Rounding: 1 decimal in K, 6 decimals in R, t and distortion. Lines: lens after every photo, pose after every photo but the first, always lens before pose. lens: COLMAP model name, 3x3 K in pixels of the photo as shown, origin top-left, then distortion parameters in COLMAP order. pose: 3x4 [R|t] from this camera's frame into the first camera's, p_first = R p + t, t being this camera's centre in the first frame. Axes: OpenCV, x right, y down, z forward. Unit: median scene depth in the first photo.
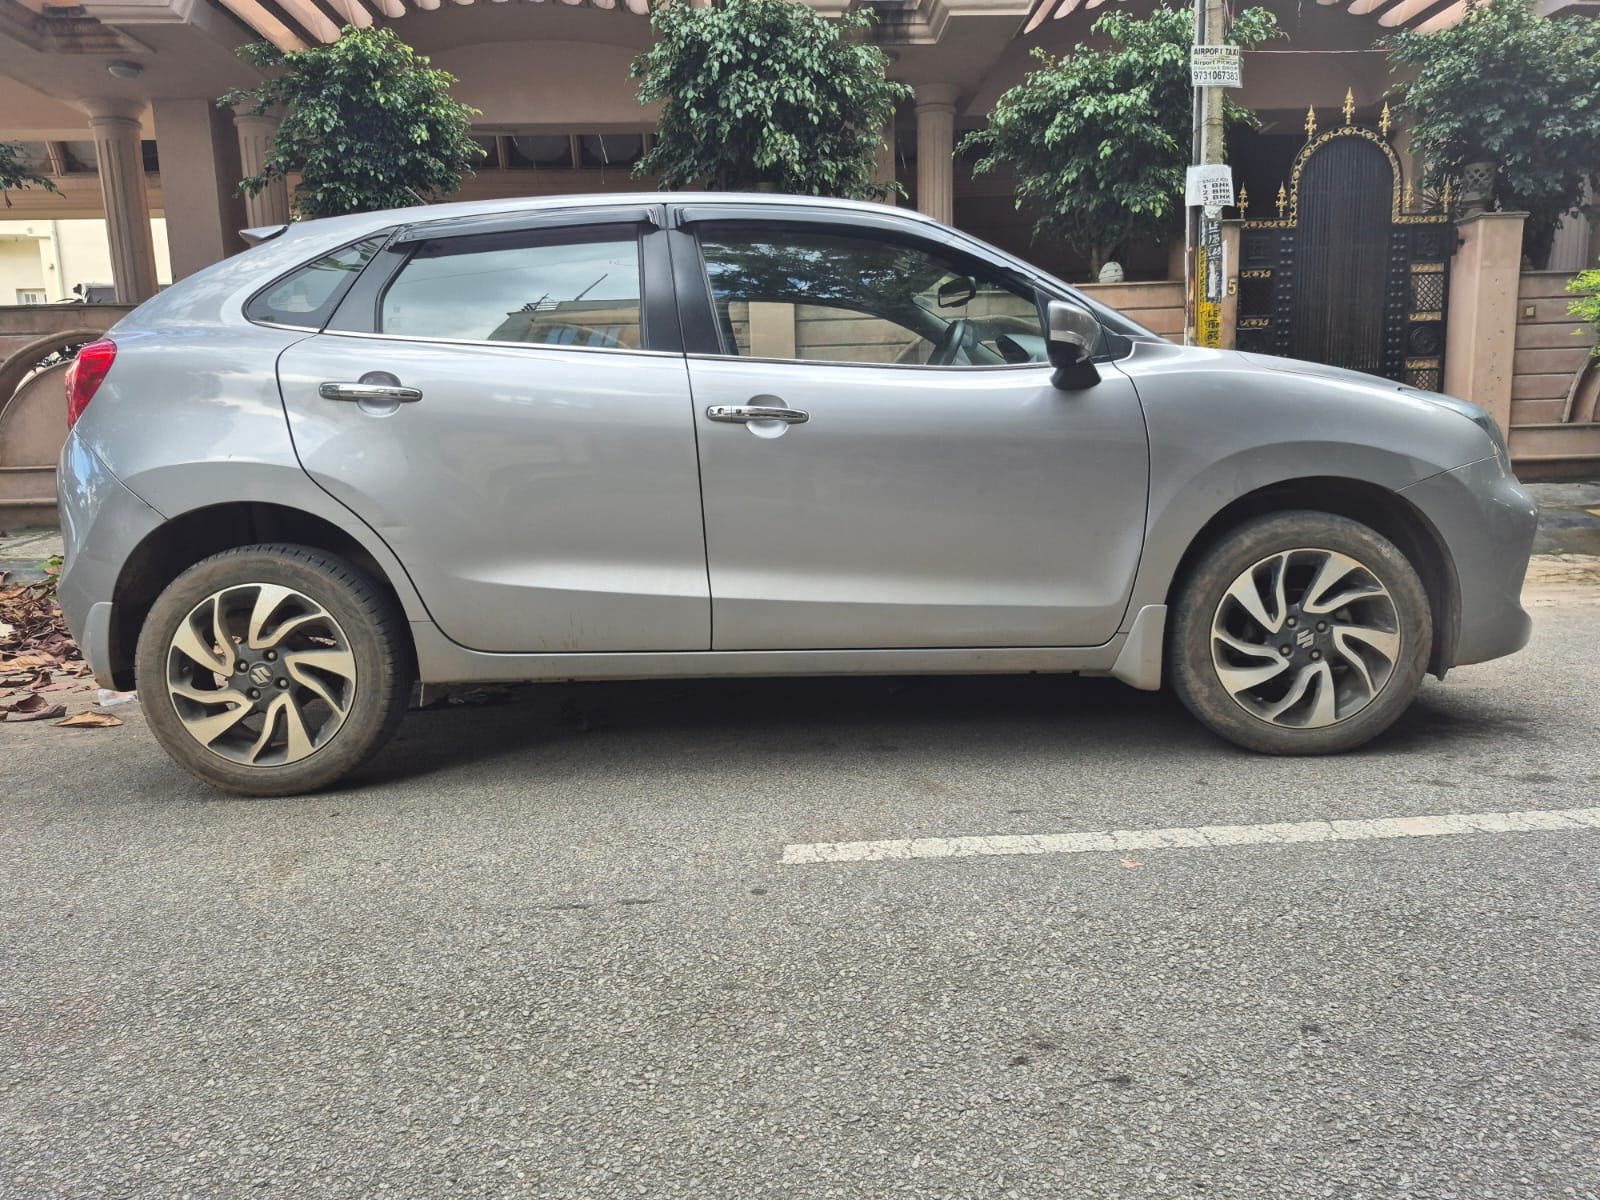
lens RADIAL K [[1106.5, 0, 808.4], [0, 1106.5, 592.2], [0, 0, 1]] dist [0.056941, -0.045701]
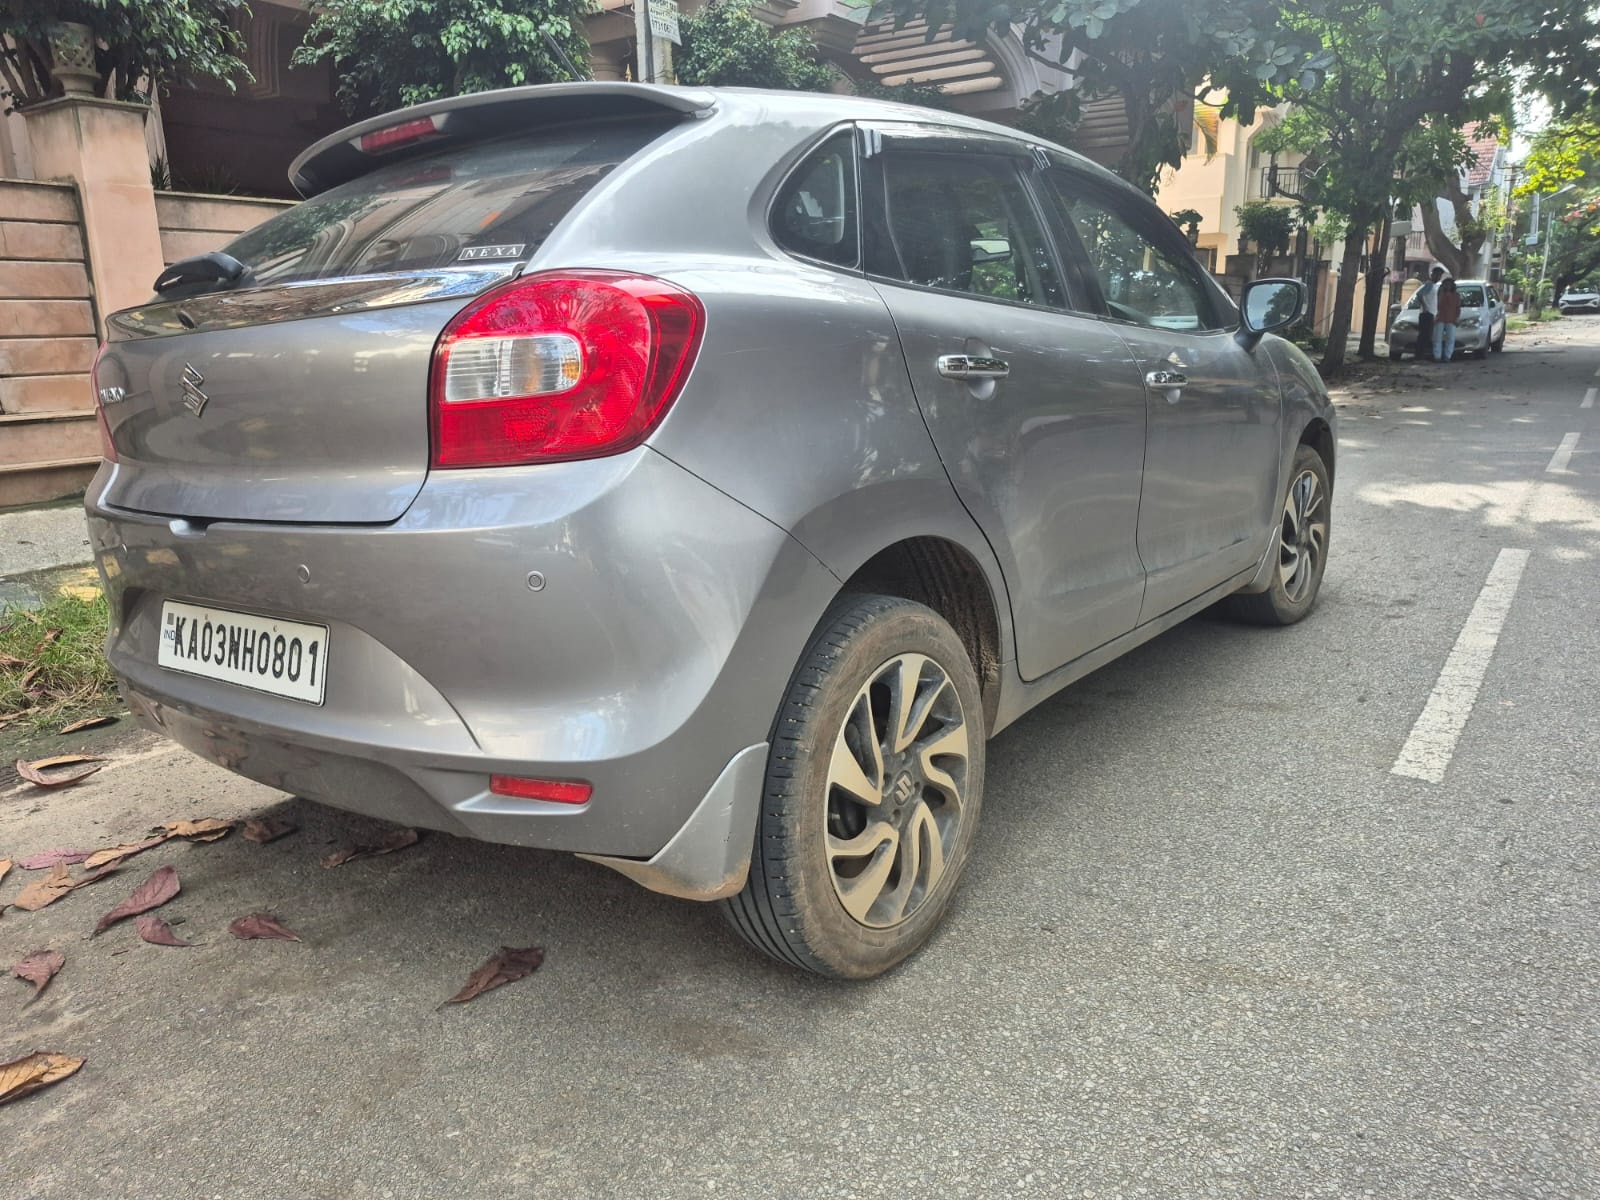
lens RADIAL K [[1106.5, 0, 808.4], [0, 1106.5, 592.2], [0, 0, 1]] dist [0.056941, -0.045701]
pose [[0.602344, -0.161311, 0.781767, -1.029785], [0.111895, 0.986761, 0.117396, -0.127143], [-0.790355, 0.016763, 0.612420, 0.635769]]
